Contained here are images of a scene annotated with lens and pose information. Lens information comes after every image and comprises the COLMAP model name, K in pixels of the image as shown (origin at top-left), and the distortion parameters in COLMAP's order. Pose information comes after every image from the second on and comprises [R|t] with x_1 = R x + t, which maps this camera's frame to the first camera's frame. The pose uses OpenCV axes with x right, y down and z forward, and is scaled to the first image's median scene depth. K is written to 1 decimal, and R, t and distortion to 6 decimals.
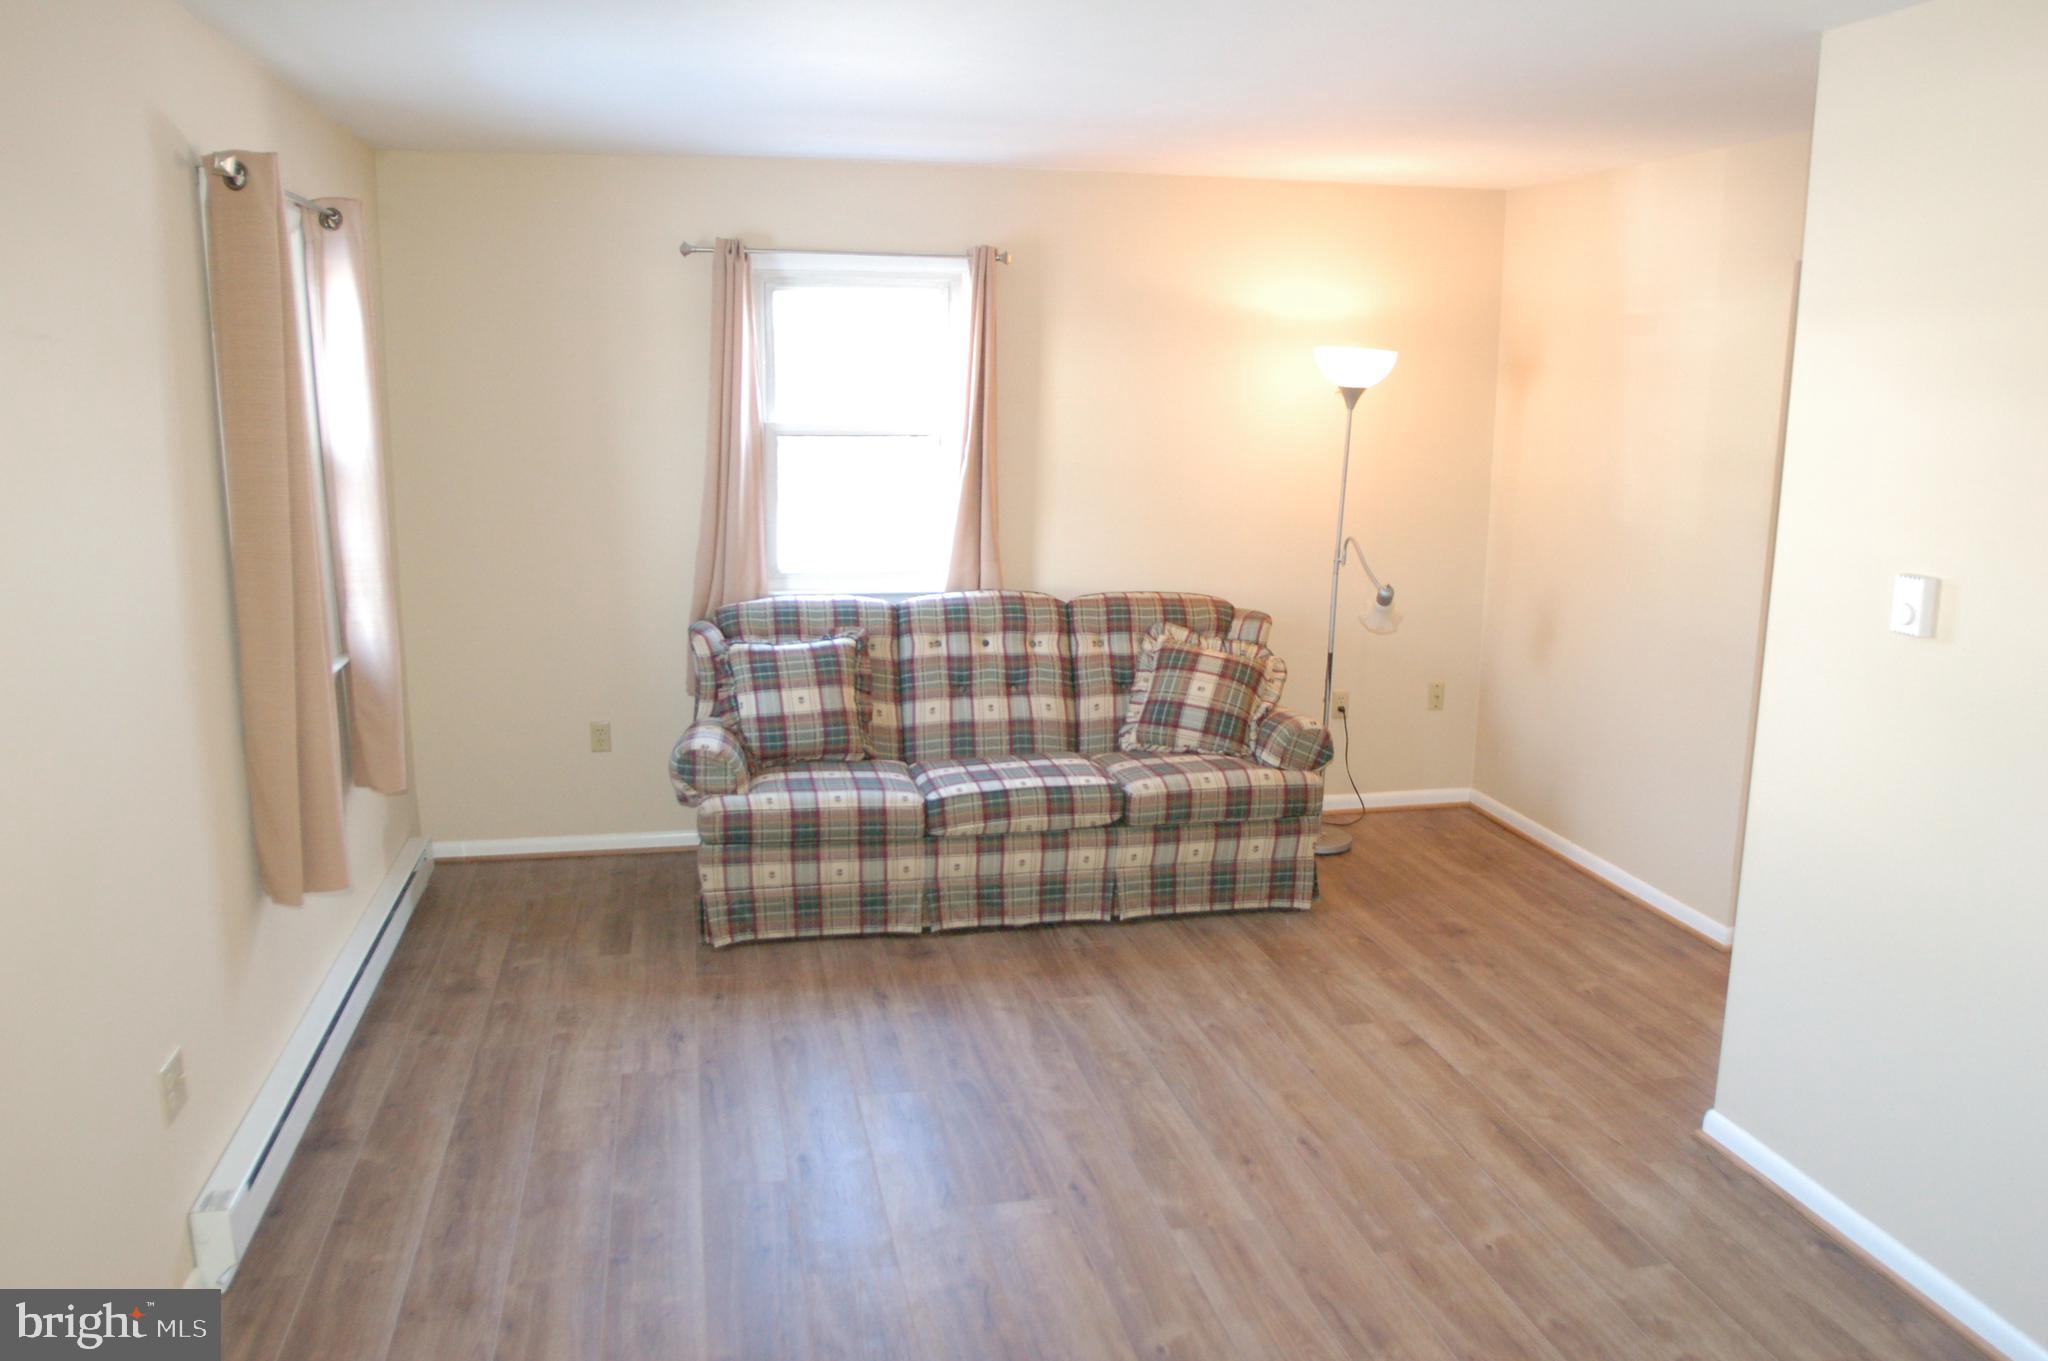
lens RADIAL K [[1520.5, 0, 1024.0], [0, 1520.5, 680.5], [0, 0, 1]] dist [-0.097543, 0.056311]
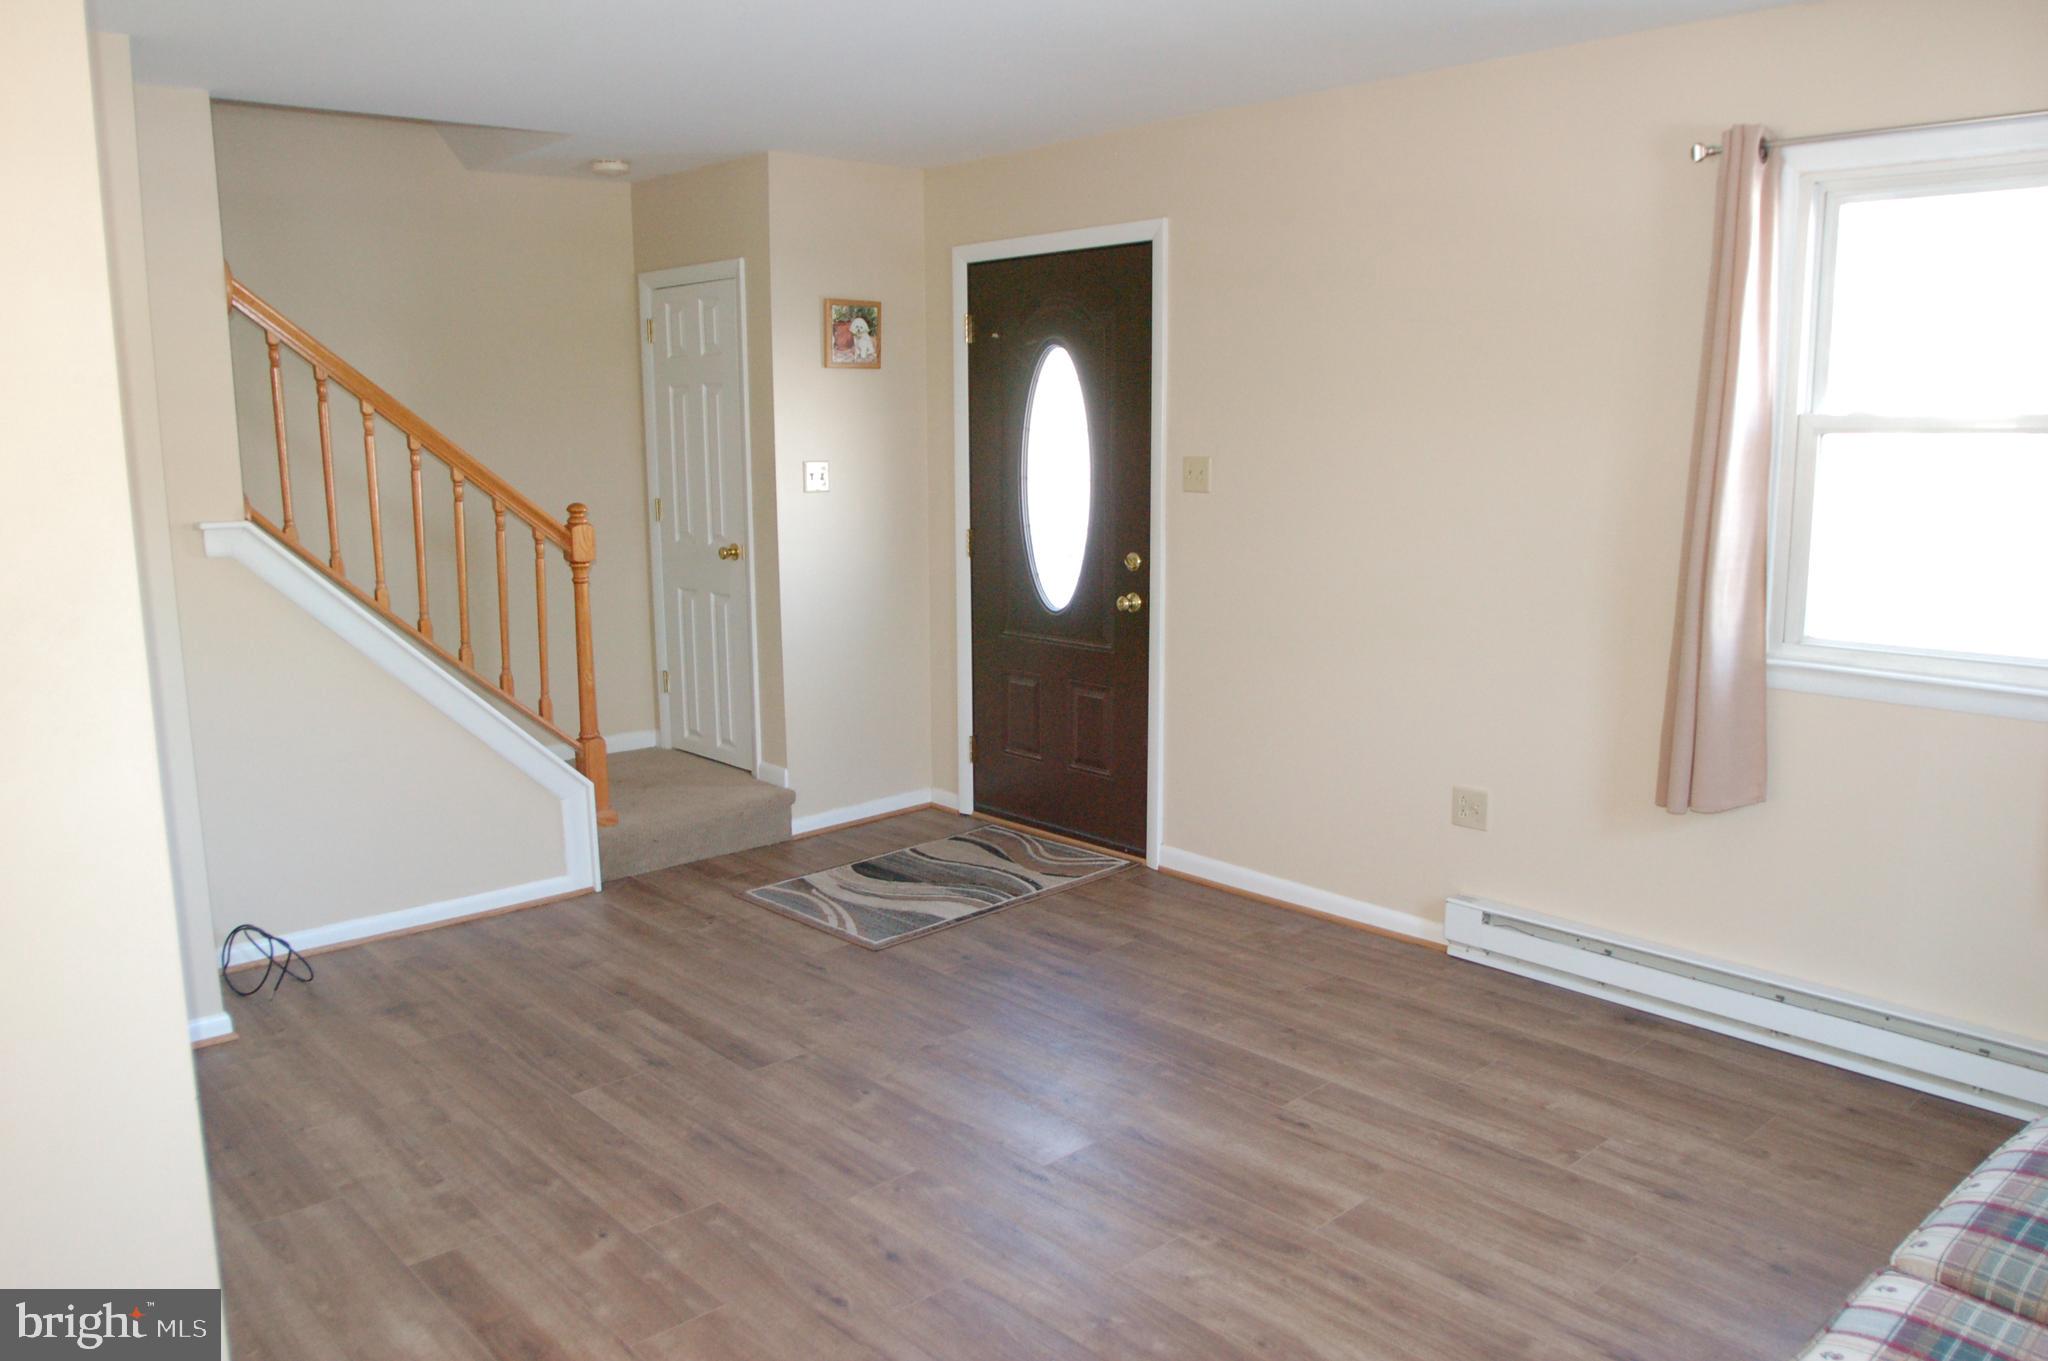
lens RADIAL K [[1520.5, 0, 1024.0], [0, 1520.5, 680.5], [0, 0, 1]] dist [-0.097543, 0.056311]
pose [[-0.866735, 0.085536, -0.491380, 0.497372], [-0.097291, 0.937267, 0.334762, -0.280365], [0.489188, 0.337957, -0.804040, 1.710519]]
